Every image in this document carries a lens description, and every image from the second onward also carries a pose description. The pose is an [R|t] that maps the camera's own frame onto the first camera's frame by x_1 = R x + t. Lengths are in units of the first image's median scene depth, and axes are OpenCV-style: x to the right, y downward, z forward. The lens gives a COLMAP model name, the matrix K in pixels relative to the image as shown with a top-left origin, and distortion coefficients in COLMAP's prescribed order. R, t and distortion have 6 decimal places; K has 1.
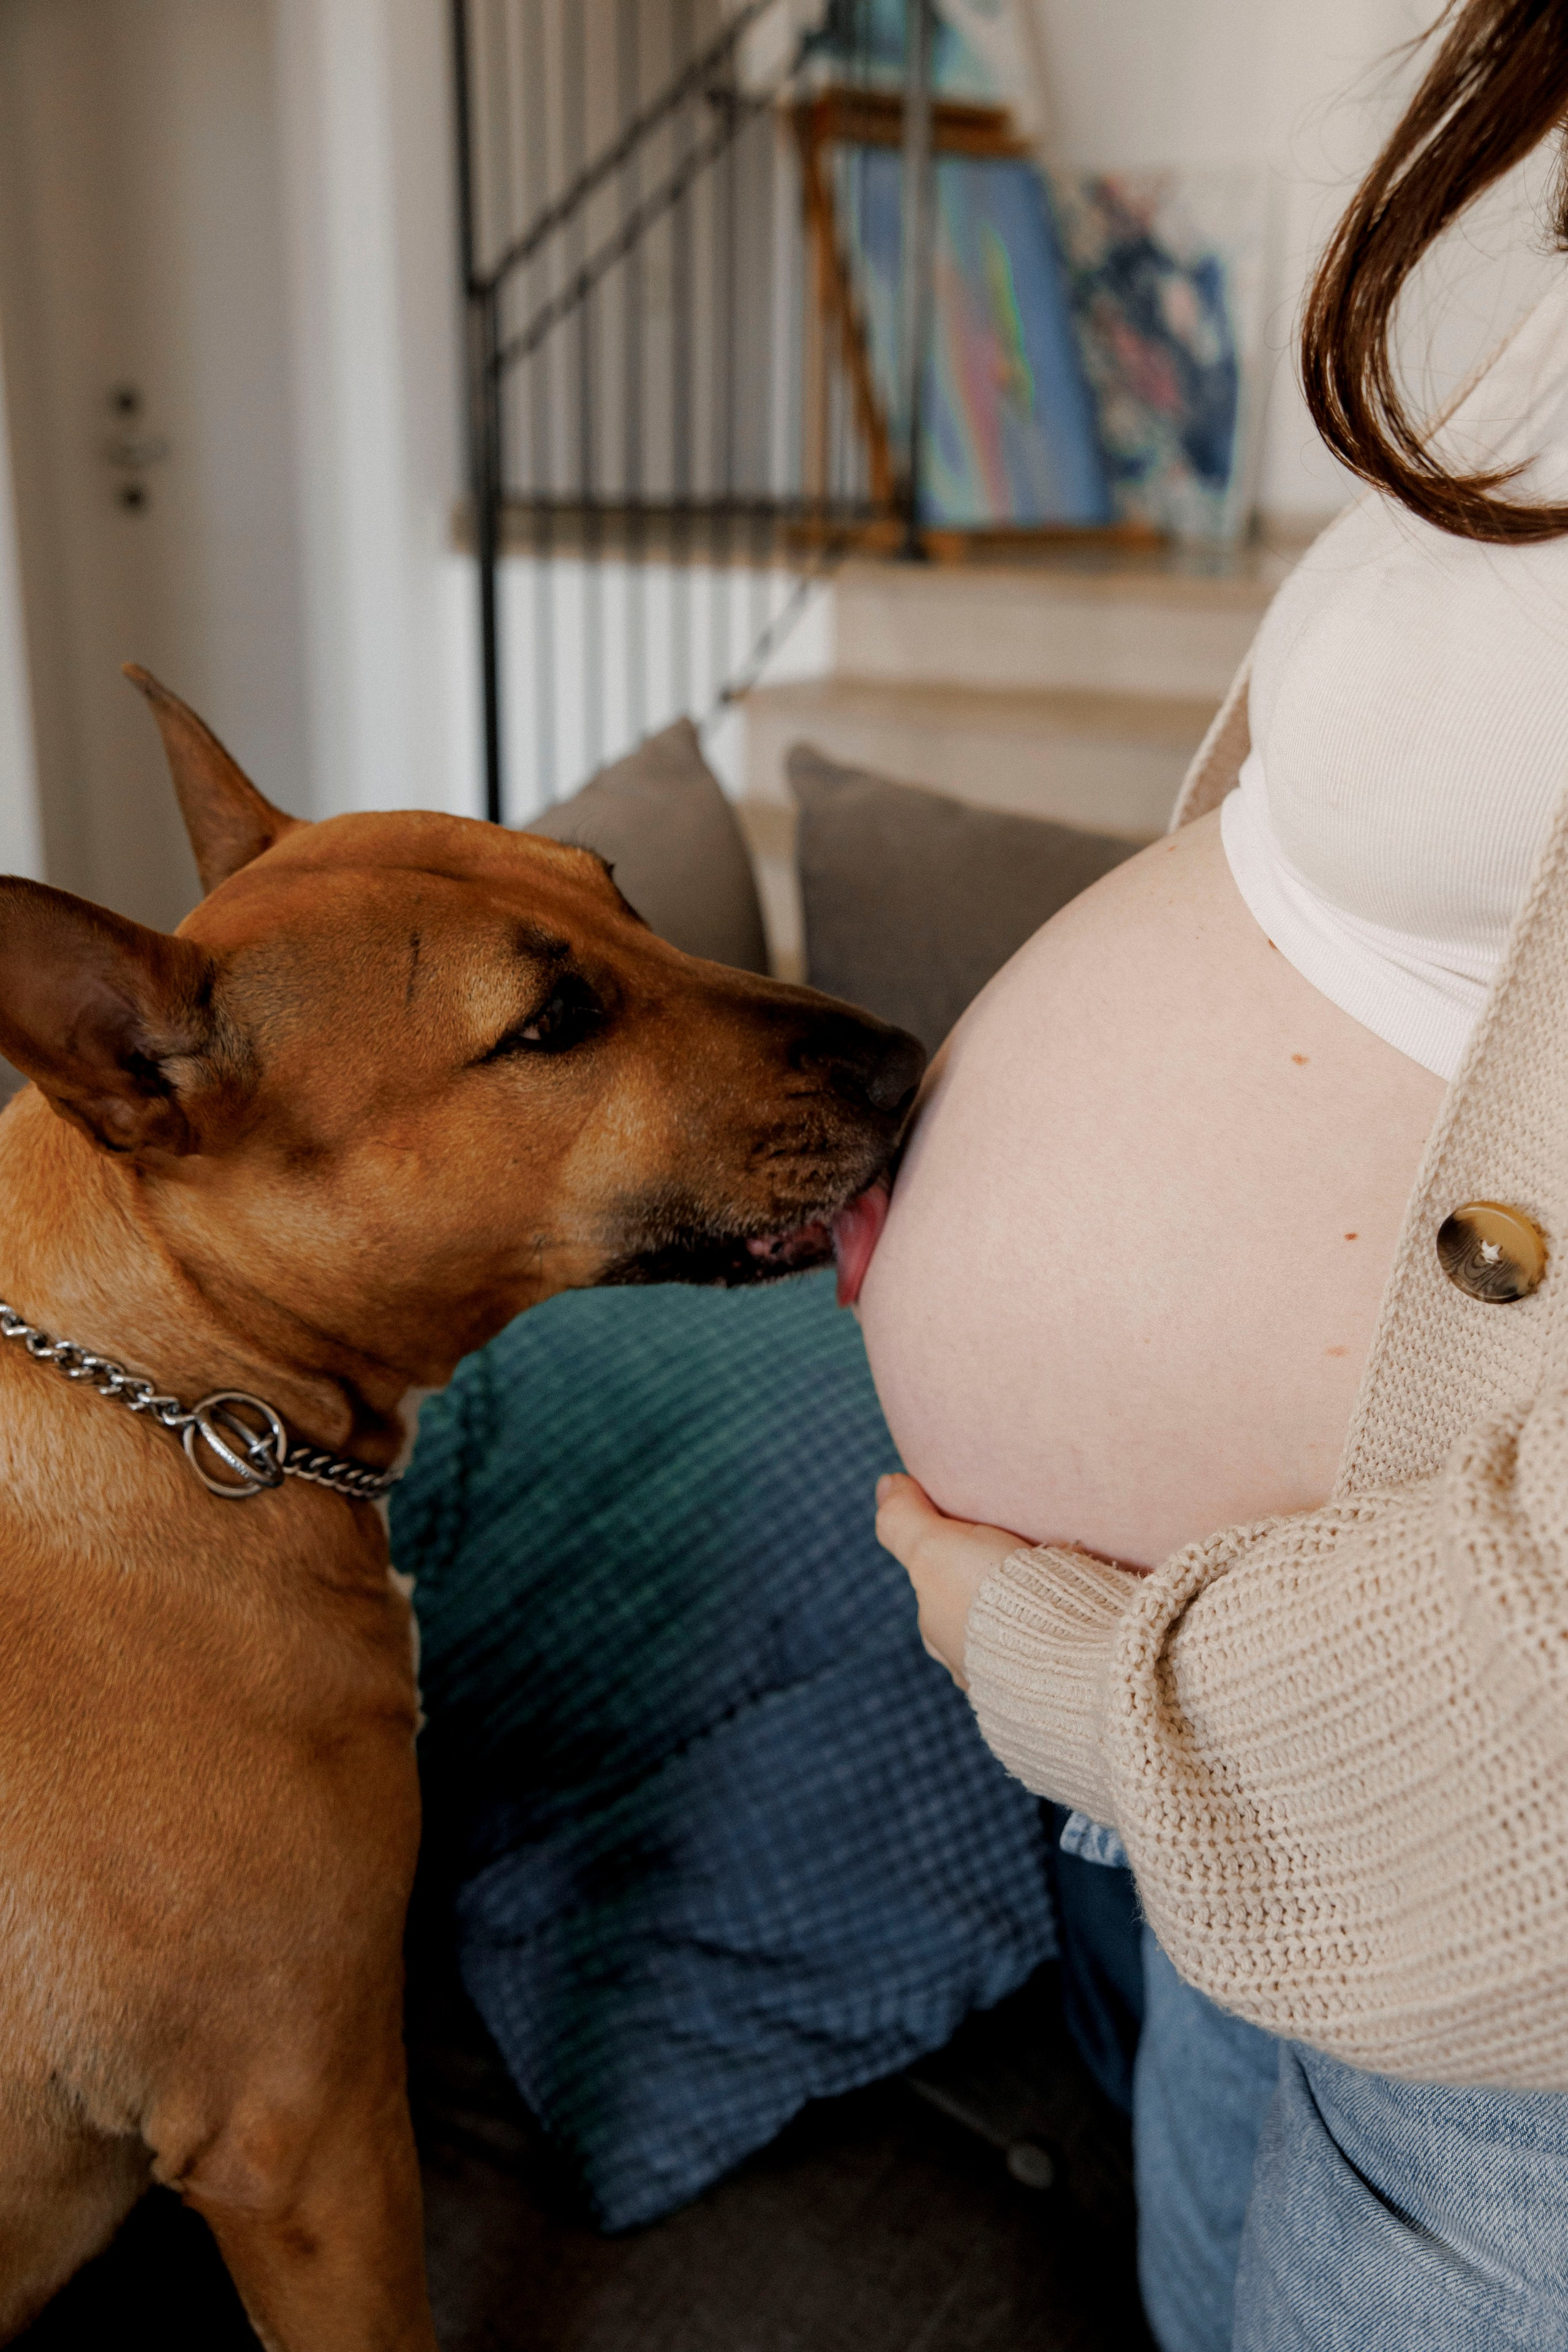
lens RADIAL K [[2368.3, 0, 774.6], [0, 2368.3, 1151.9], [0, 0, 1]] dist [0.045478, 0.000000]
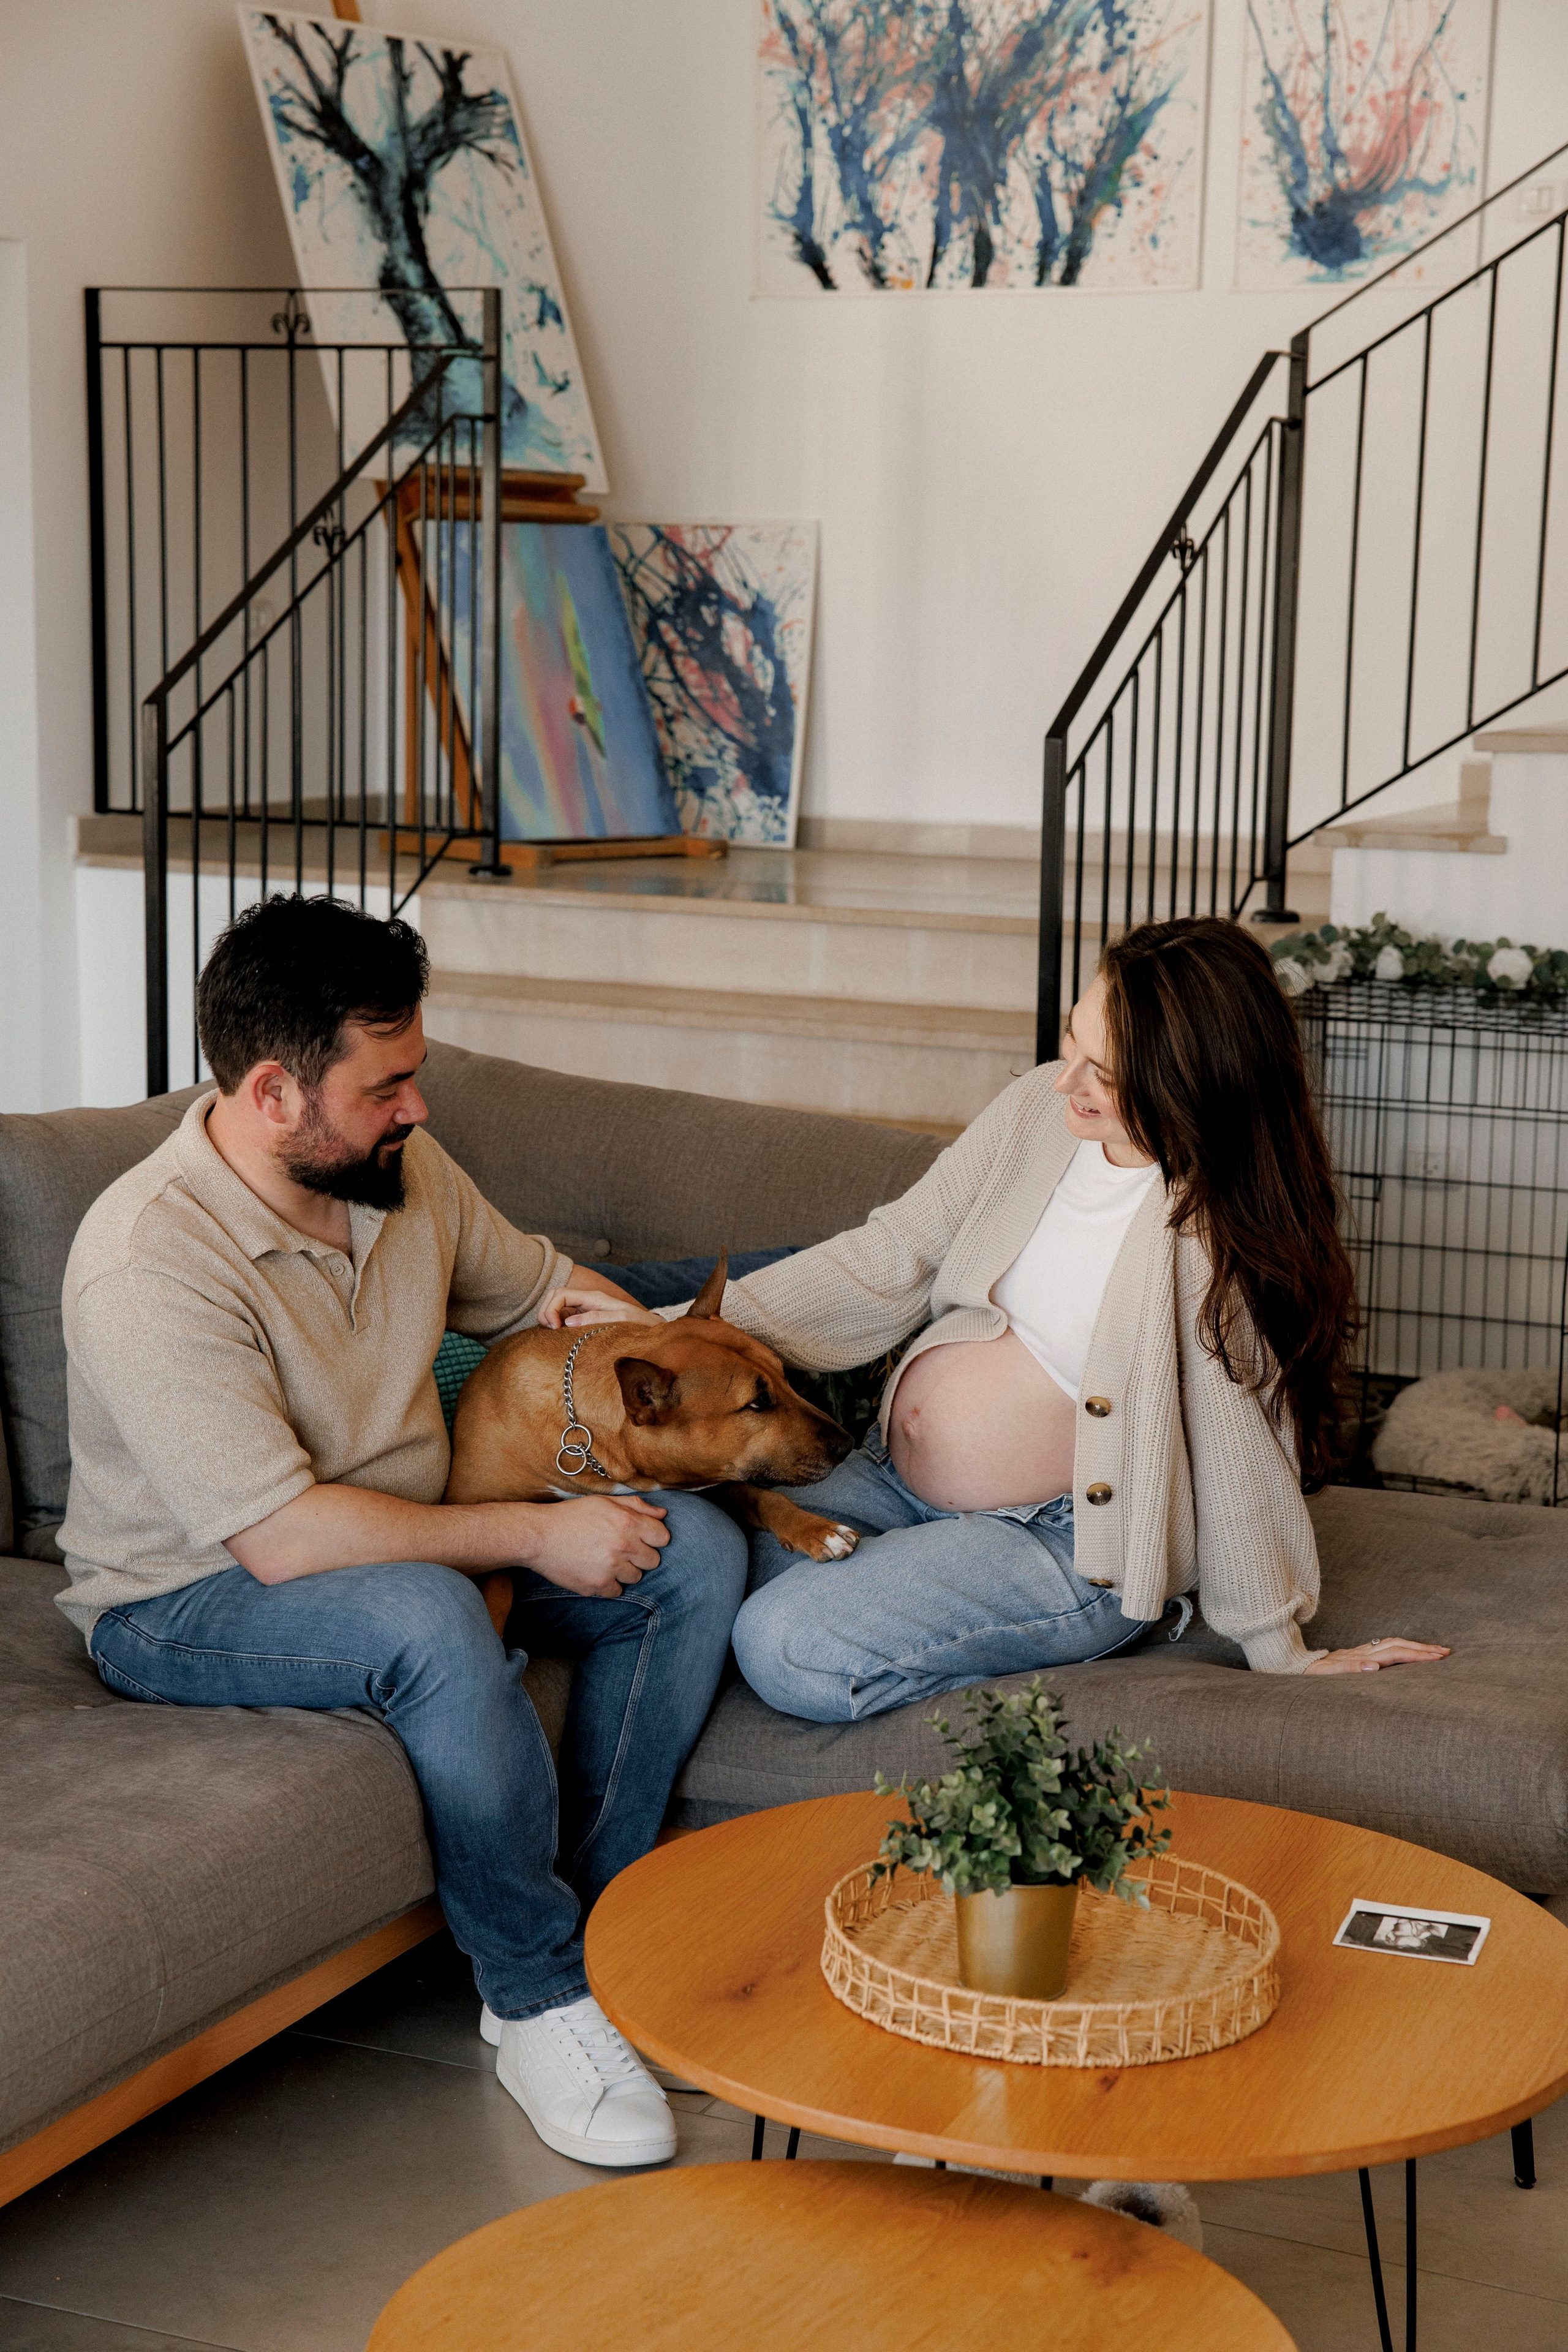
lens RADIAL K [[3915.6, 0, 785.1], [0, 3915.6, 1155.3], [0, 0, 1]] dist [0.225157, 0.000000]
pose [[0.994453, -0.007060, 0.104943, -0.002373], [0.021342, 0.990534, -0.135598, 0.141547], [-0.102992, 0.137085, 0.985190, -0.828122]]
